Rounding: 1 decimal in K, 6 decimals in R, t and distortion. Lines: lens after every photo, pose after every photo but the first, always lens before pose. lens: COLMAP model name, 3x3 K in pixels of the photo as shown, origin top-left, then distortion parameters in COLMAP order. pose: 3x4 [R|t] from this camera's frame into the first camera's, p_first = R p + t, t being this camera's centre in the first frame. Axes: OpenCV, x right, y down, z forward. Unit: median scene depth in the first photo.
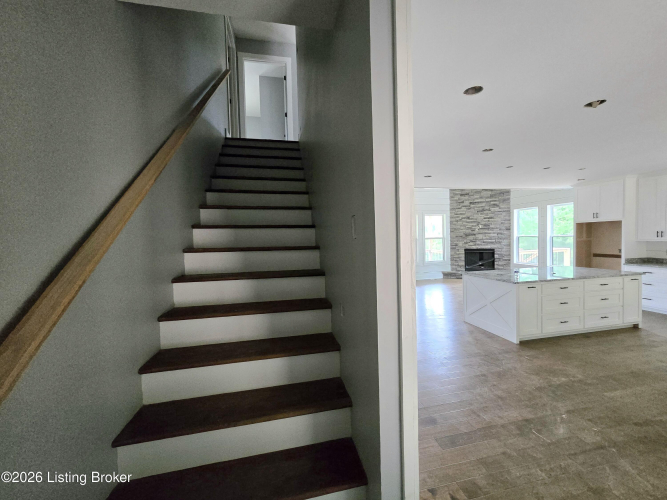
lens RADIAL K [[273.5, 0, 338.2], [0, 273.5, 247.2], [0, 0, 1]] dist [-0.000271, 0.000879]
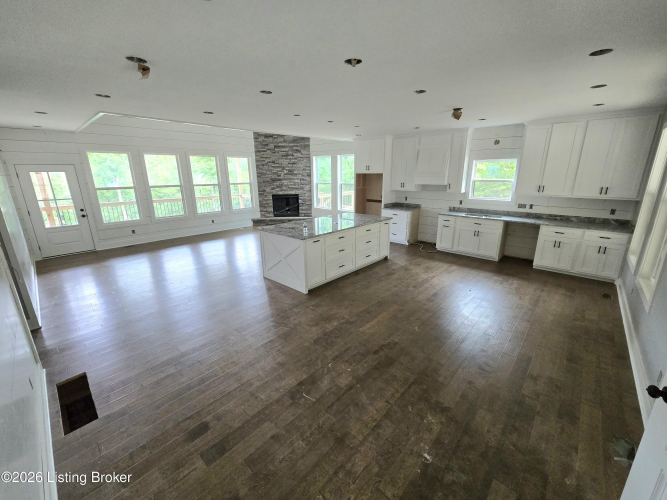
lens RADIAL K [[273.5, 0, 338.2], [0, 273.5, 247.2], [0, 0, 1]] dist [-0.000271, 0.000879]
pose [[0.810880, -0.132353, 0.570050, 0.100000], [0.003855, 0.975277, 0.220953, -0.039985], [-0.585200, -0.176969, 0.791342, 0.062395]]
